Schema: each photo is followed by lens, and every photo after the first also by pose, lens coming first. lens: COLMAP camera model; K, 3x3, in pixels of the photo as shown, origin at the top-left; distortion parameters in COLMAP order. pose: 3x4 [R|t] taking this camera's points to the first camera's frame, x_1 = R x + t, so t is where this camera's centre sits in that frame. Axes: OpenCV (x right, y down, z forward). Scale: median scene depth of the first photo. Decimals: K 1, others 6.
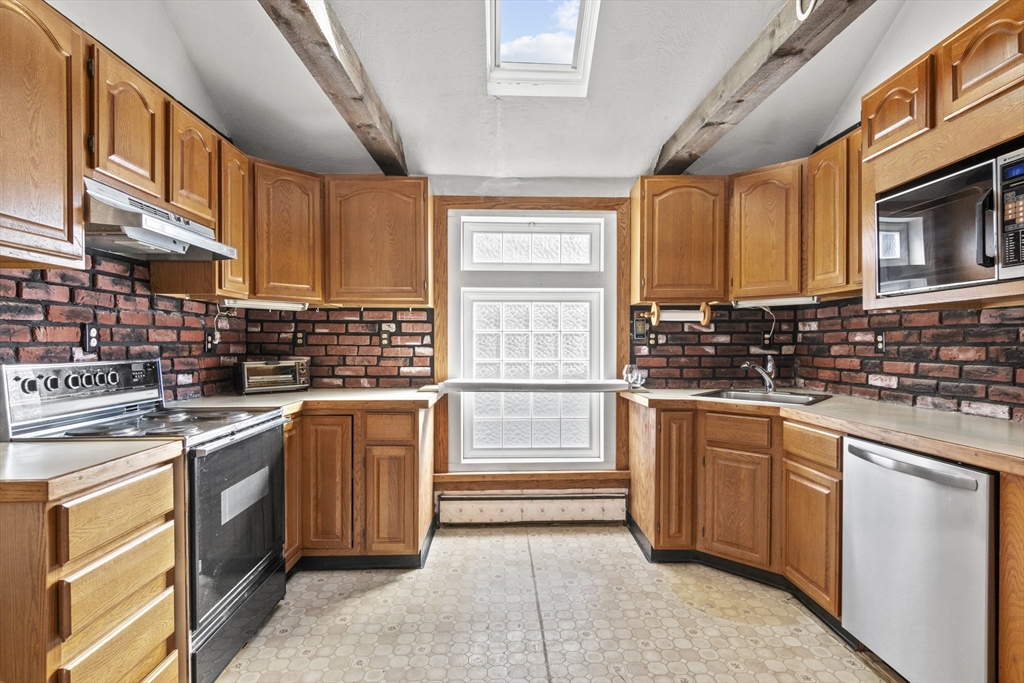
lens RADIAL K [[507.4, 0, 516.6], [0, 507.4, 348.9], [0, 0, 1]] dist [0.001042, -0.001499]
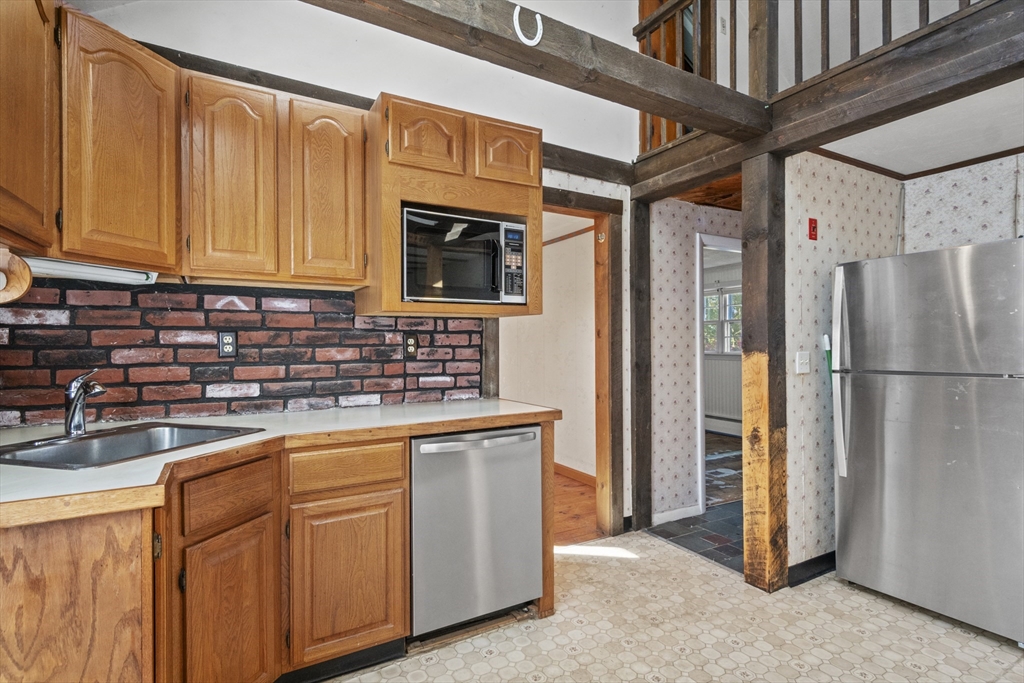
lens RADIAL K [[509.2, 0, 516.9], [0, 509.2, 343.2], [0, 0, 1]] dist [0.000400, -0.000444]
pose [[-0.477522, 0.002526, 0.878616, -0.227014], [0.014092, 0.999889, 0.004784, -0.011444], [-0.878507, 0.014666, -0.477504, 0.936558]]
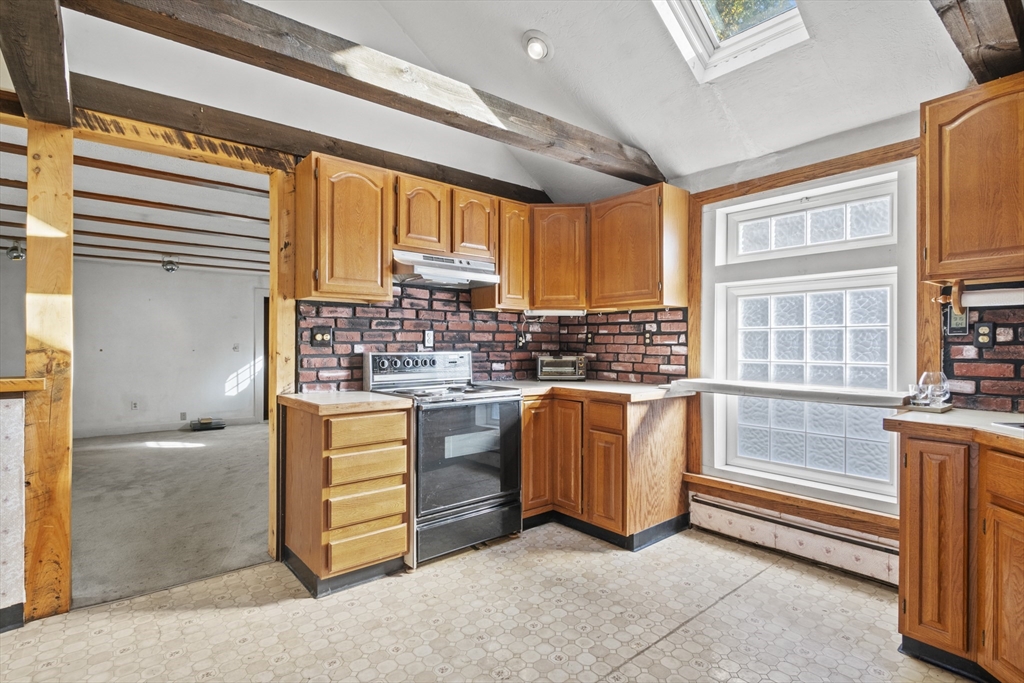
lens RADIAL K [[503.8, 0, 515.0], [0, 503.8, 342.4], [0, 0, 1]] dist [0.000548, -0.000631]
pose [[0.610860, -0.001973, -0.791736, 0.501952], [-0.010460, 0.999890, -0.010562, 0.004513], [0.791670, 0.014734, 0.610771, 0.146407]]
